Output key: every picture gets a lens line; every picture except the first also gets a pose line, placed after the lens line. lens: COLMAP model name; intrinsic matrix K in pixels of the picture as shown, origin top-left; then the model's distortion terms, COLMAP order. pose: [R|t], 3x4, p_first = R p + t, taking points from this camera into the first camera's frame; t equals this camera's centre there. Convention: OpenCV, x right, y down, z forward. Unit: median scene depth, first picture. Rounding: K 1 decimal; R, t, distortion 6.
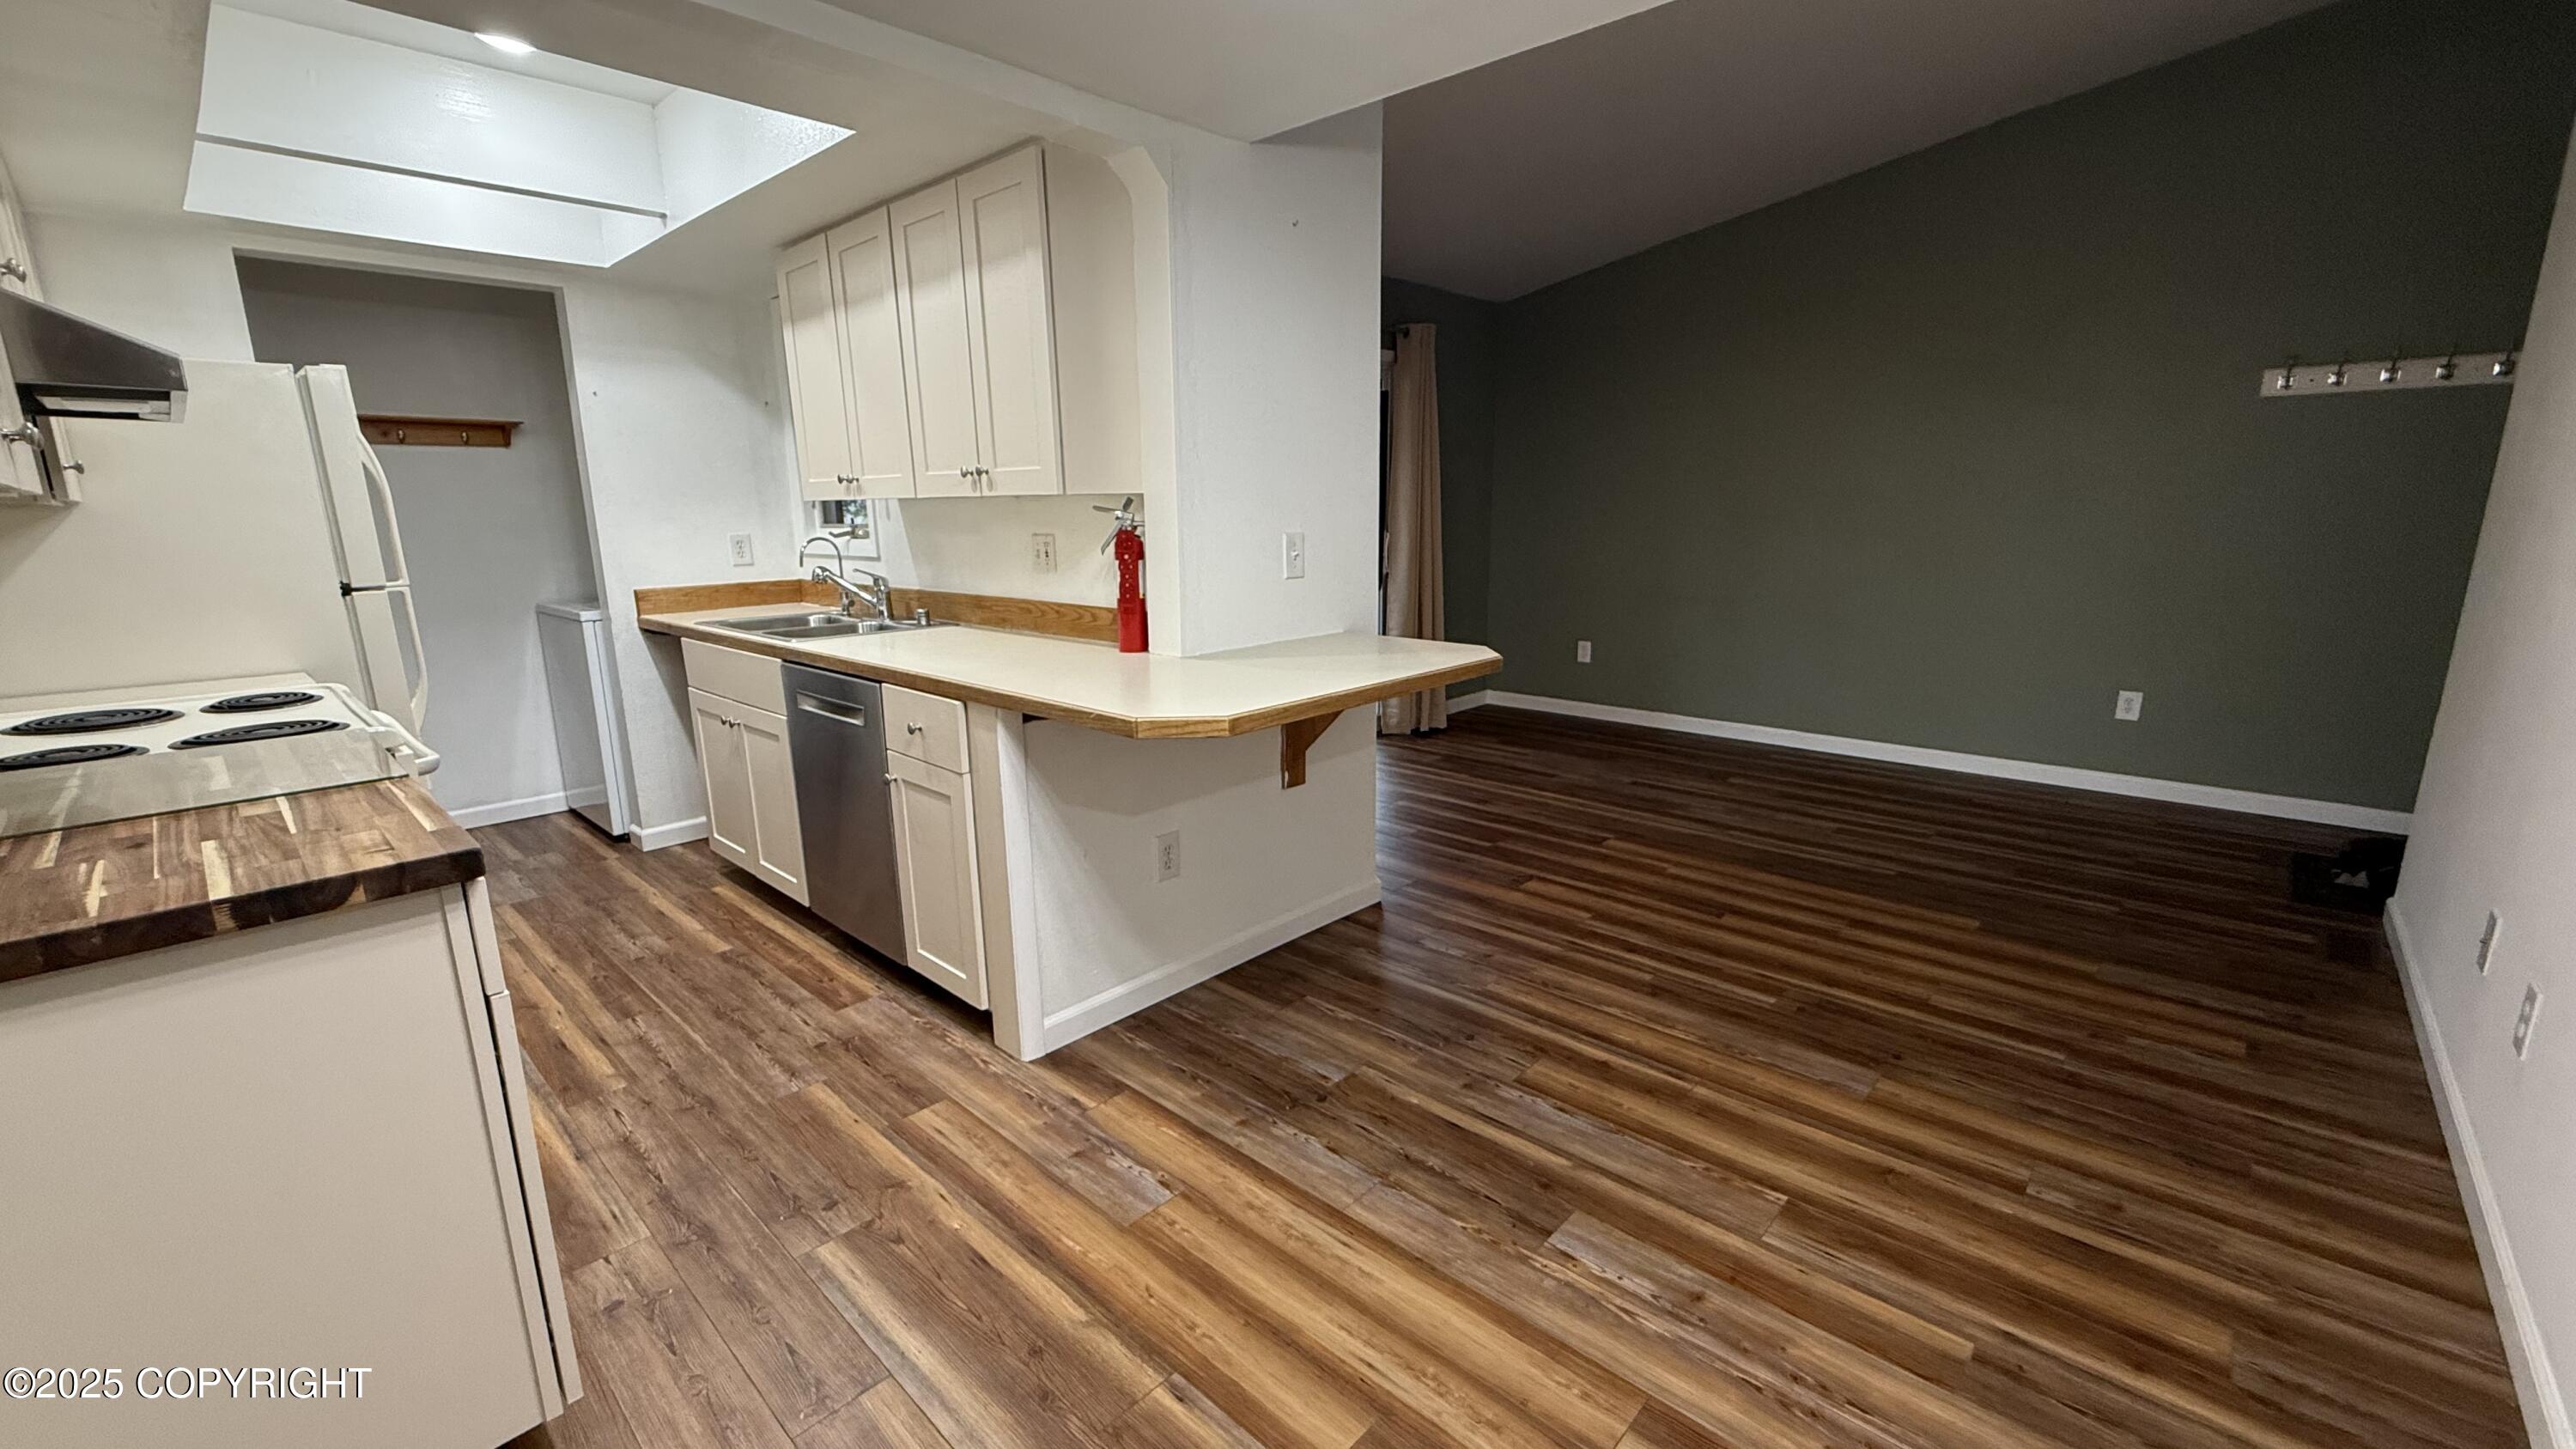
lens RADIAL K [[1023.8, 0, 1282.6], [0, 1023.8, 725.5], [0, 0, 1]] dist [-0.000766, -0.000203]
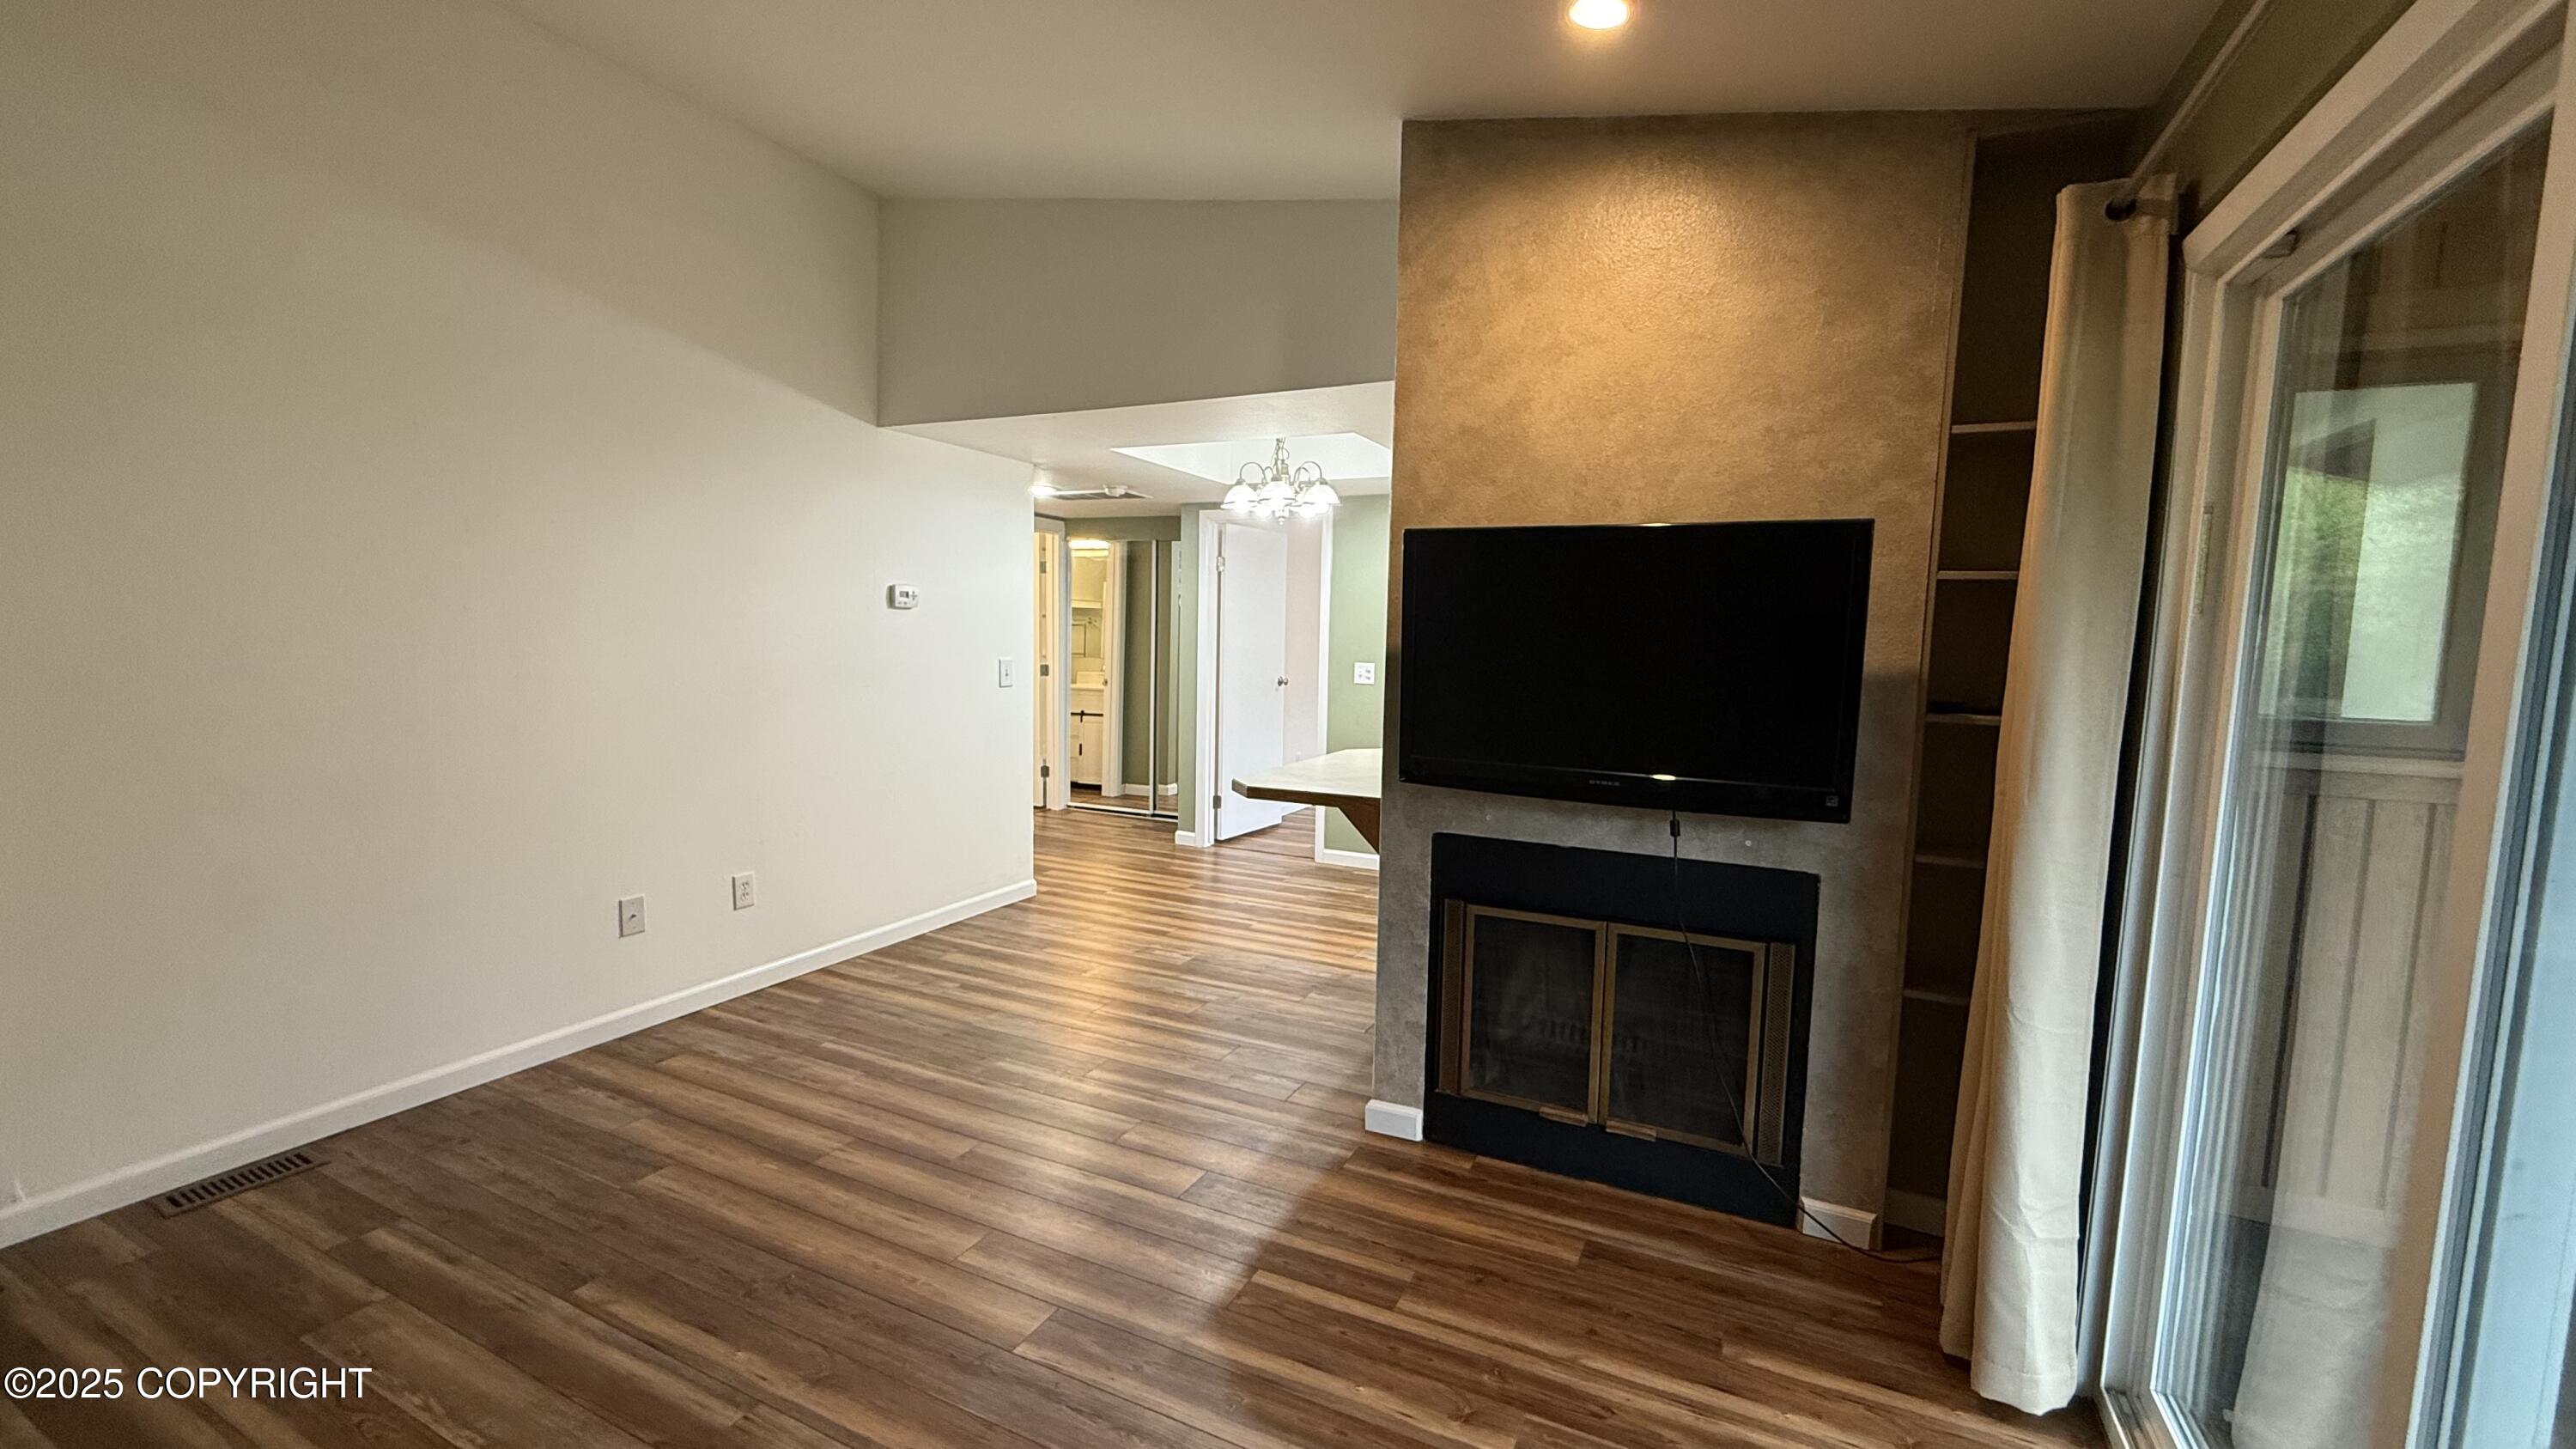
lens RADIAL K [[1023.8, 0, 1282.6], [0, 1023.8, 725.5], [0, 0, 1]] dist [-0.000766, -0.000203]
pose [[-0.955555, 0.017334, -0.294303, 0.527877], [-0.073950, 0.952262, 0.296189, -0.510052], [0.285388, 0.304789, -0.908657, 2.149847]]
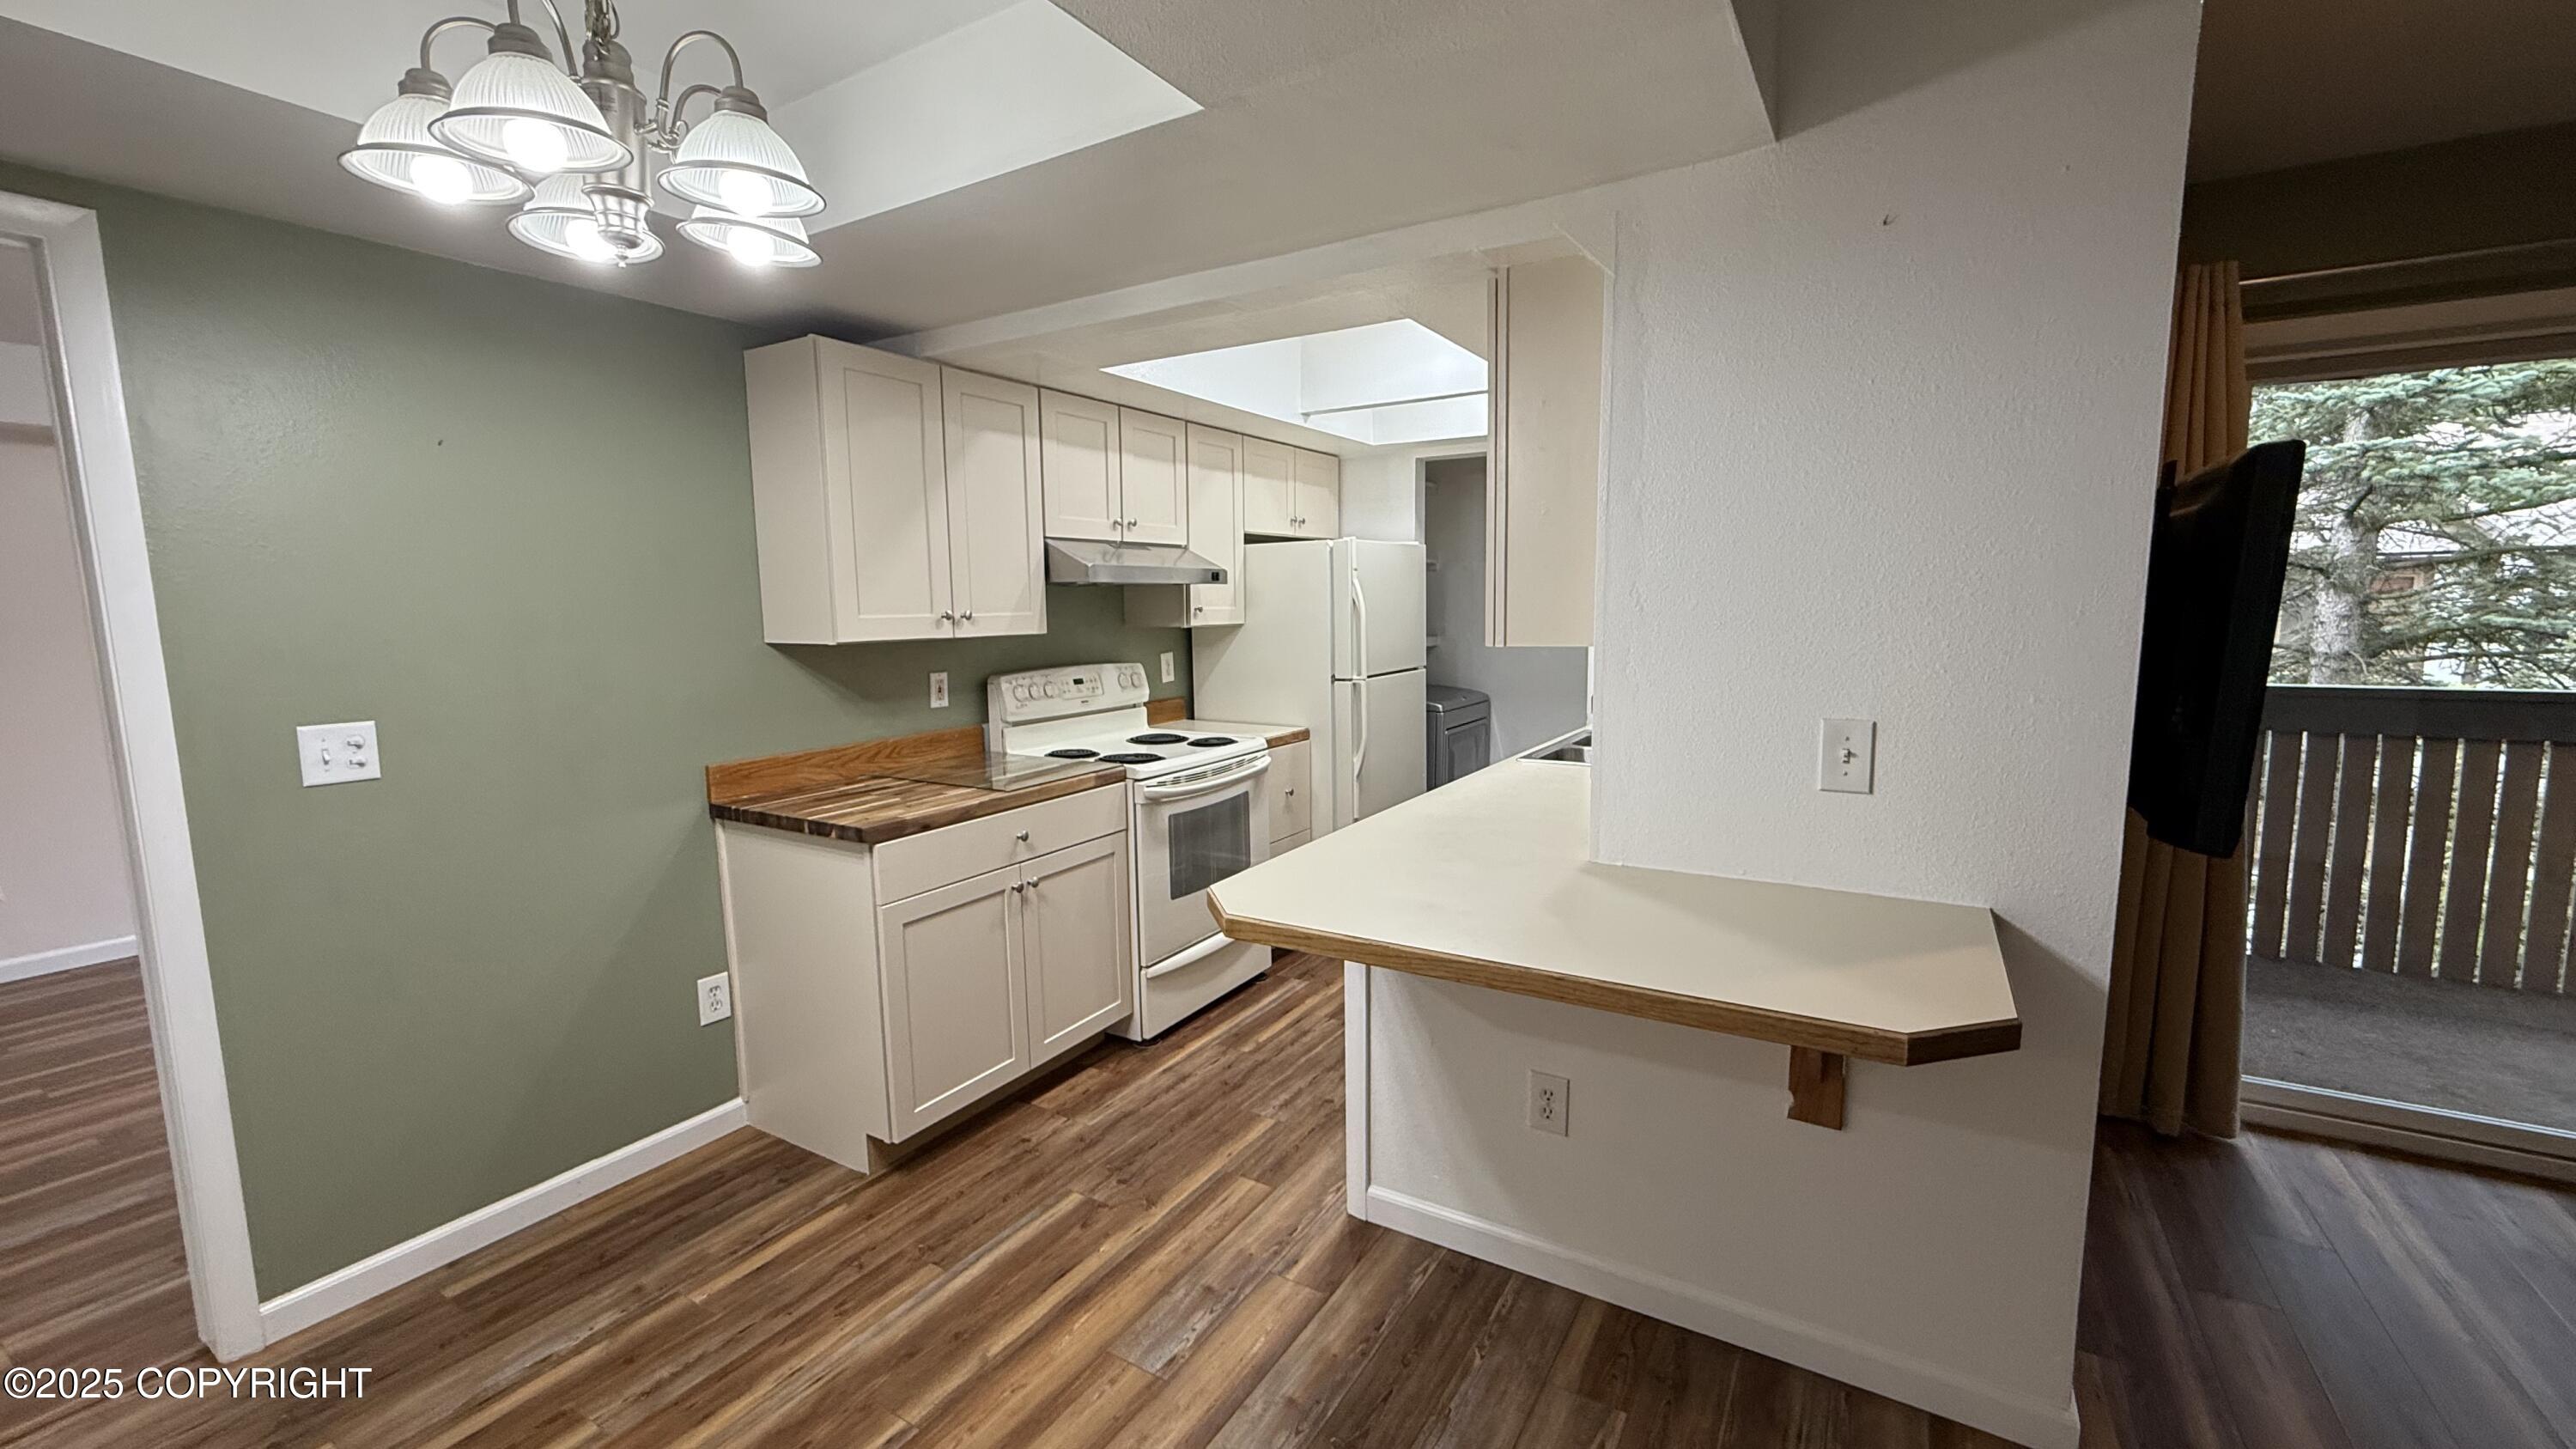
lens RADIAL K [[1027.5, 0, 1284.7], [0, 1027.5, 720.0], [0, 0, 1]] dist [-0.000735, -0.000101]
pose [[0.201613, 0.124532, -0.971516, 0.596031], [-0.197174, 0.976739, 0.084283, -0.190870], [0.959414, 0.174565, 0.221477, 0.601761]]
